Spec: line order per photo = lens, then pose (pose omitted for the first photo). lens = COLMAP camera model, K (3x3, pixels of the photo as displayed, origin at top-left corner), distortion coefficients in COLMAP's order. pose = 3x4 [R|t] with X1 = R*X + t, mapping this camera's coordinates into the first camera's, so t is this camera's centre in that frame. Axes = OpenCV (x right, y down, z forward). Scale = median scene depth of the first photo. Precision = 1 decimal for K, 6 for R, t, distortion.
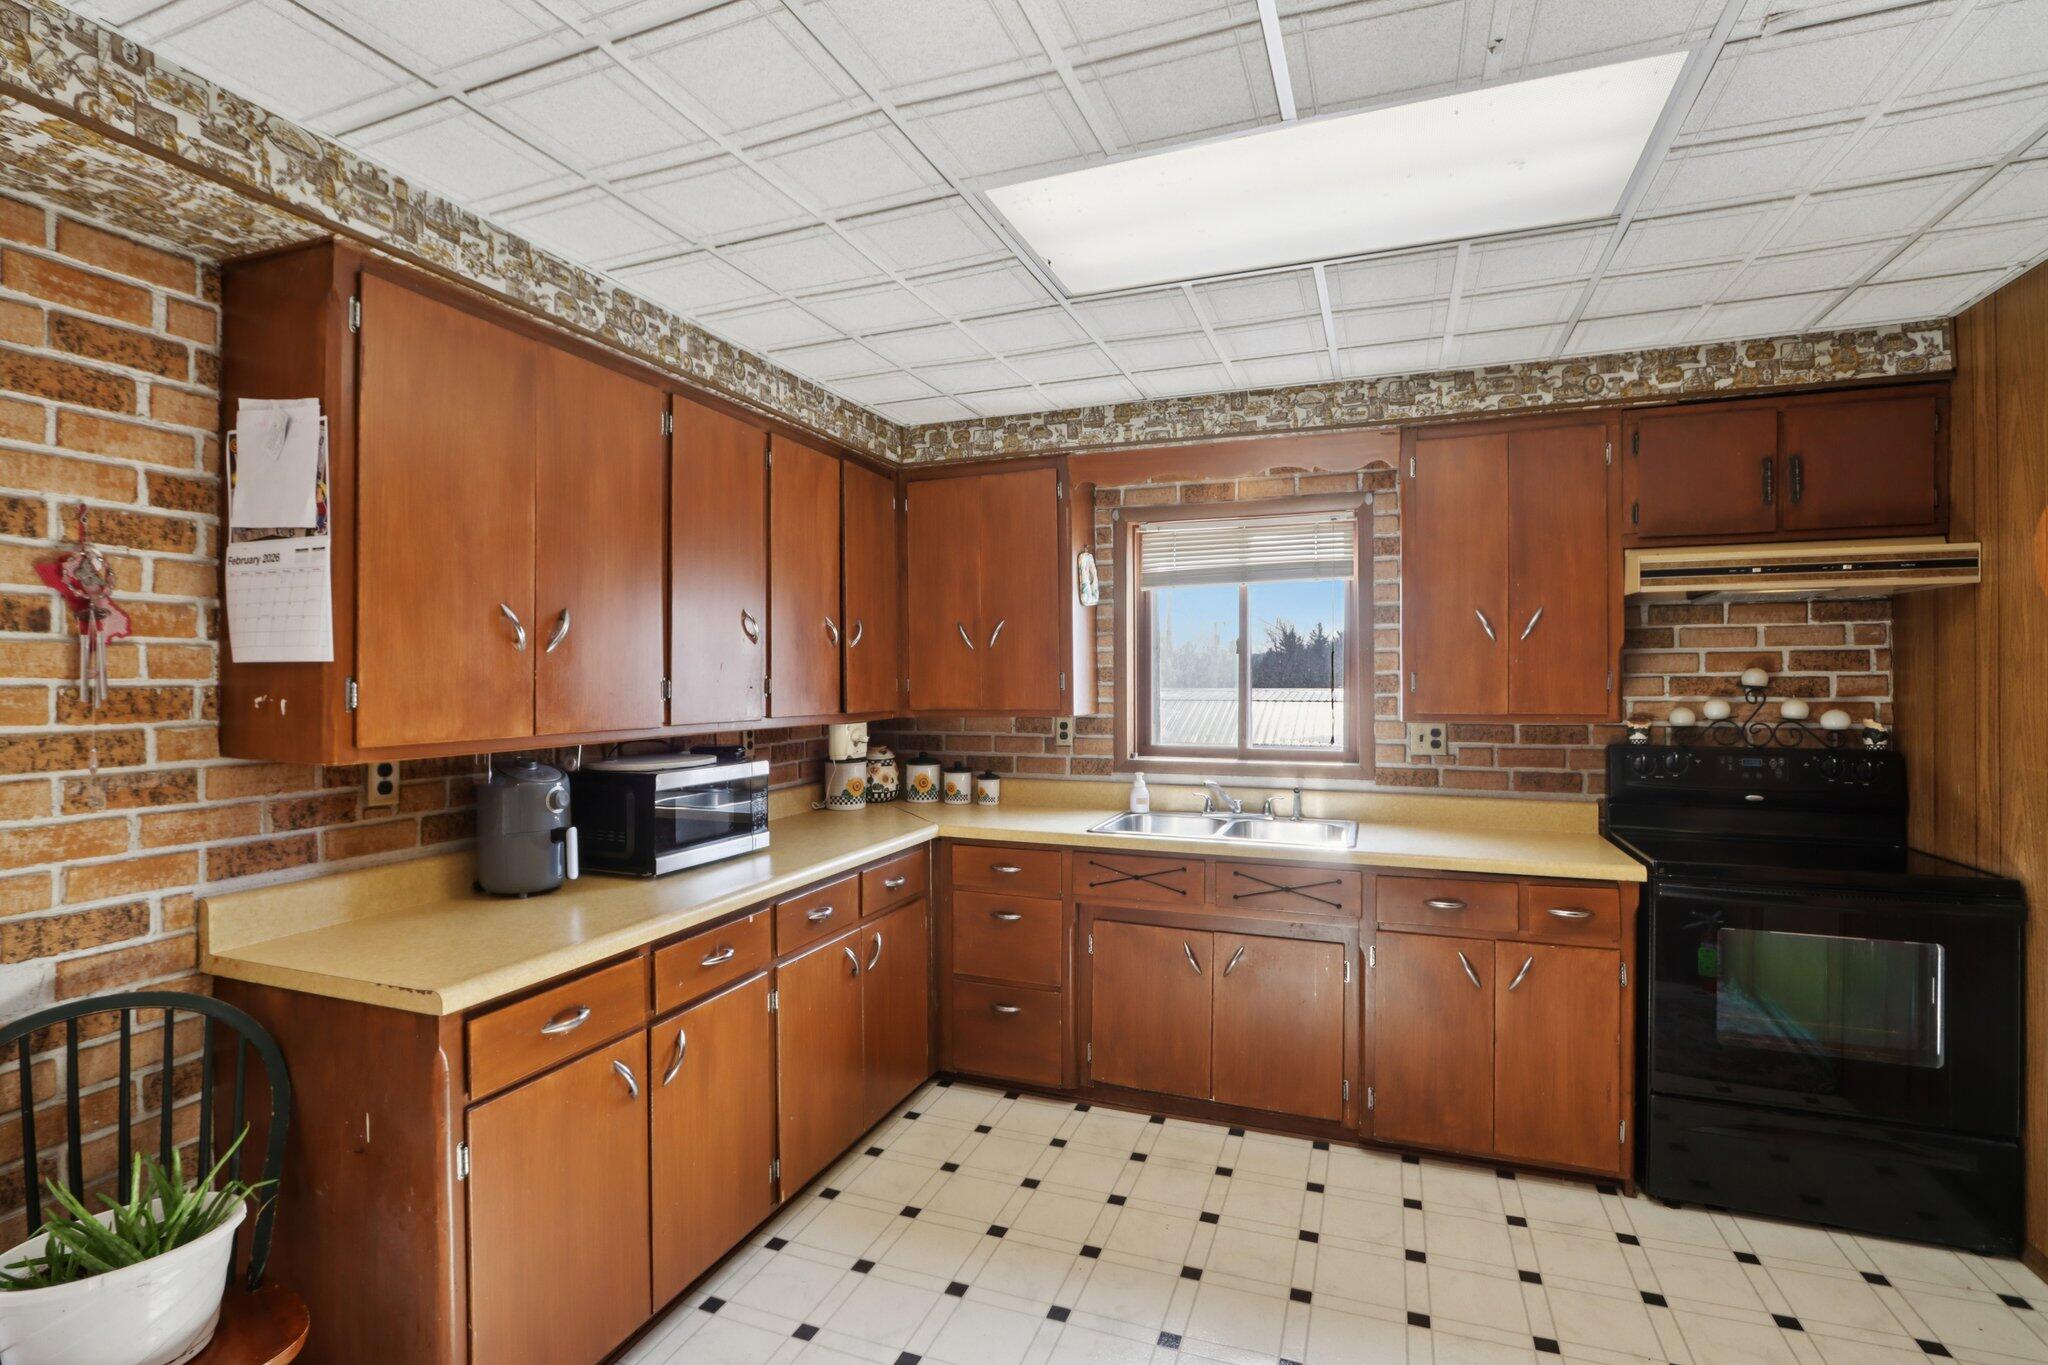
lens RADIAL K [[919.2, 0, 1094.7], [0, 919.2, 681.3], [0, 0, 1]] dist [-0.020457, 0.005070]
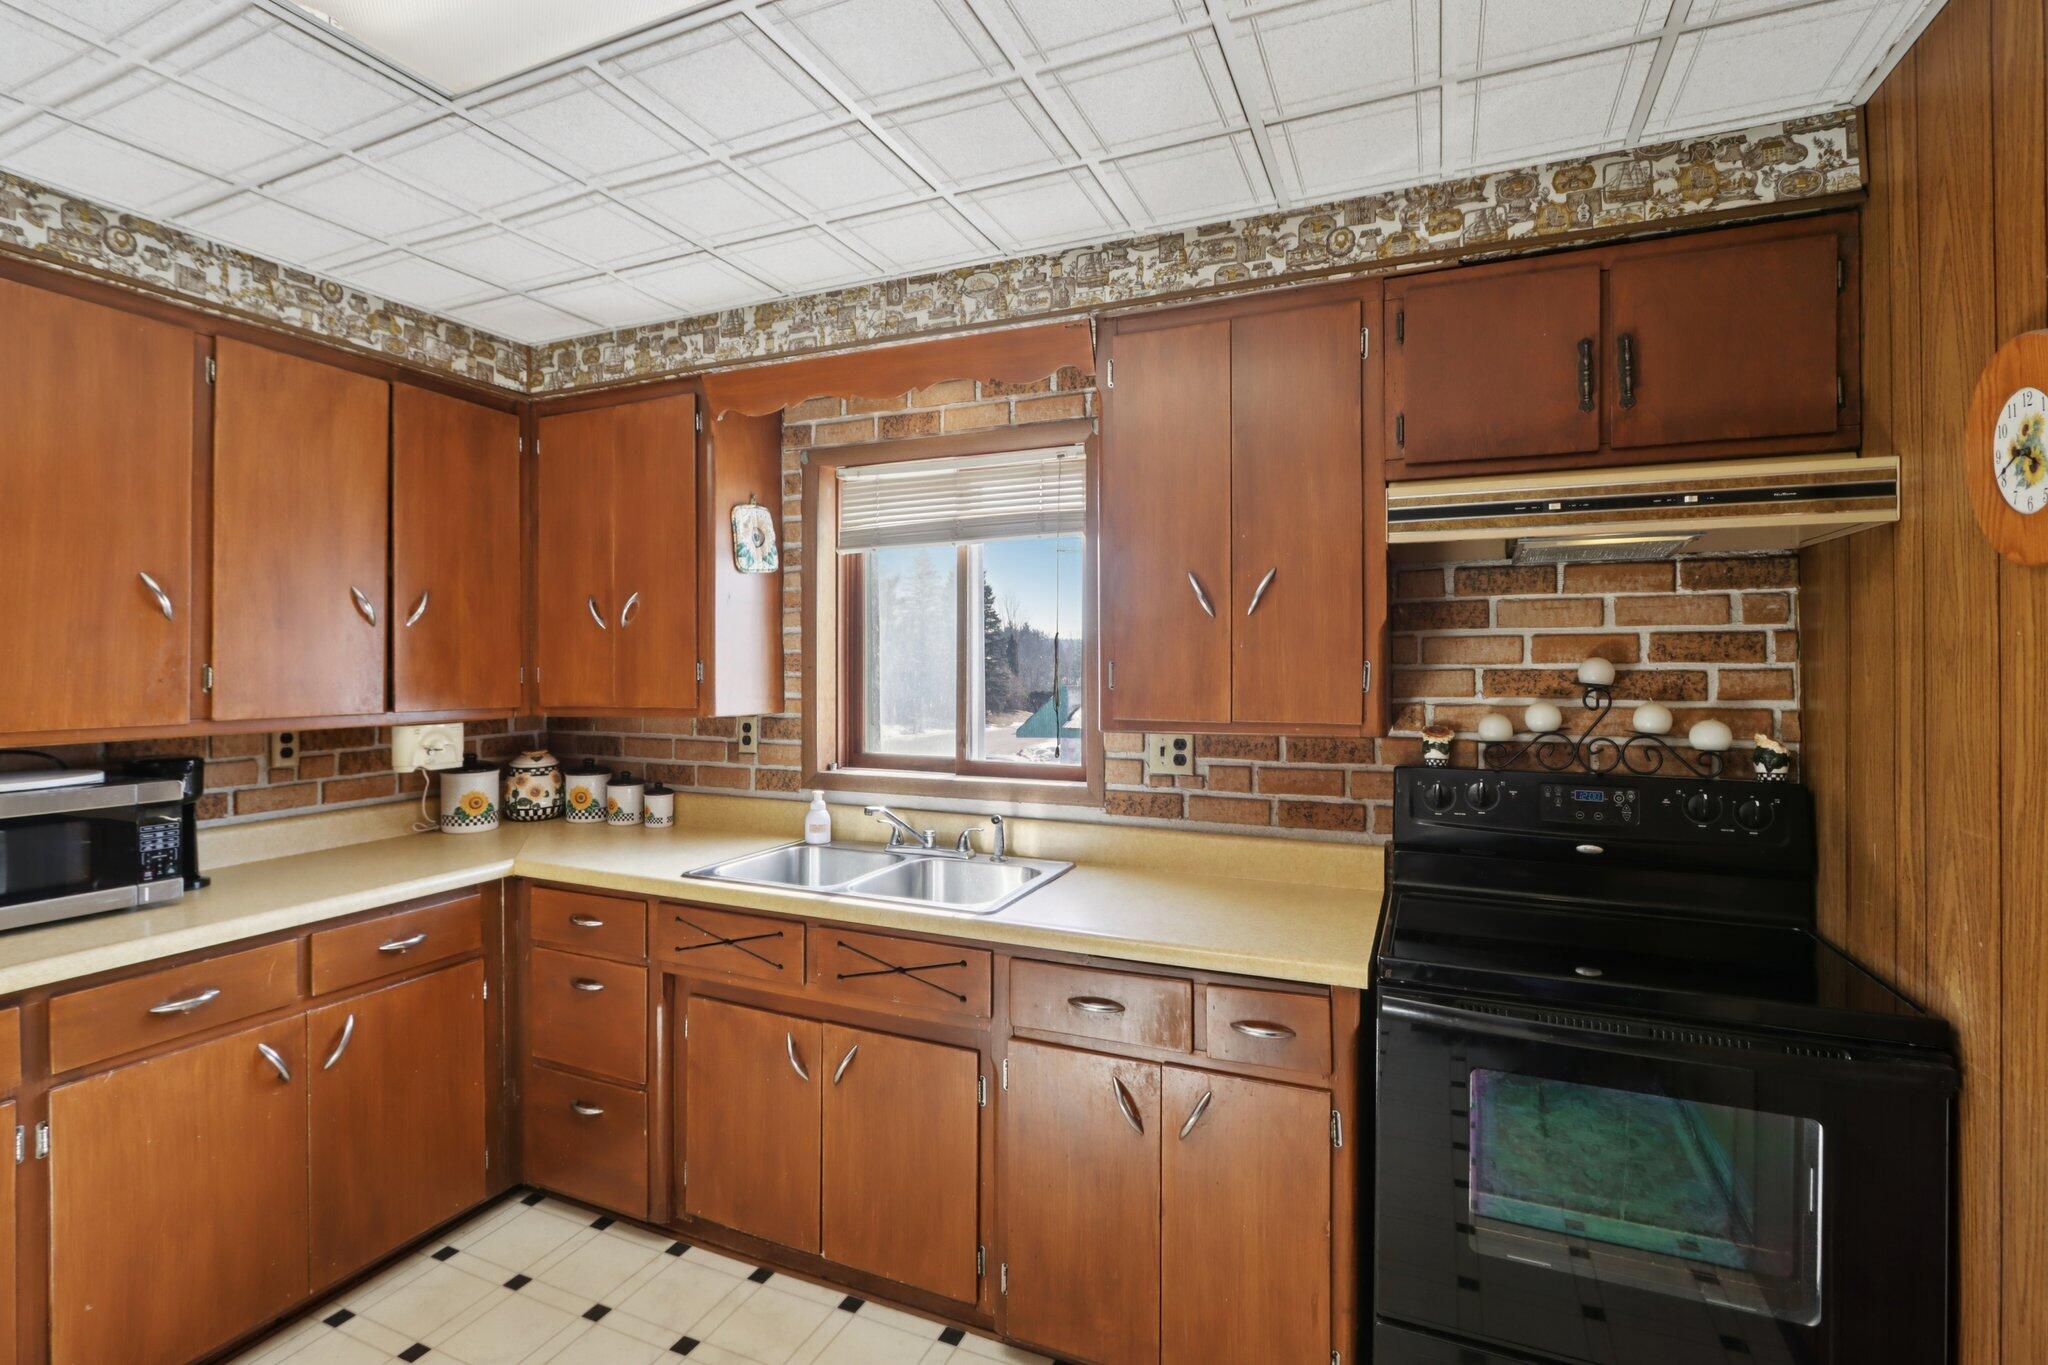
lens RADIAL K [[919.2, 0, 1110.4], [0, 919.2, 658.8], [0, 0, 1]] dist [-0.020457, 0.005070]
pose [[0.998757, 0.003698, -0.049698, 0.388177], [-0.004109, 0.999958, -0.008155, -0.006382], [0.049666, 0.008349, 0.998731, 0.293146]]
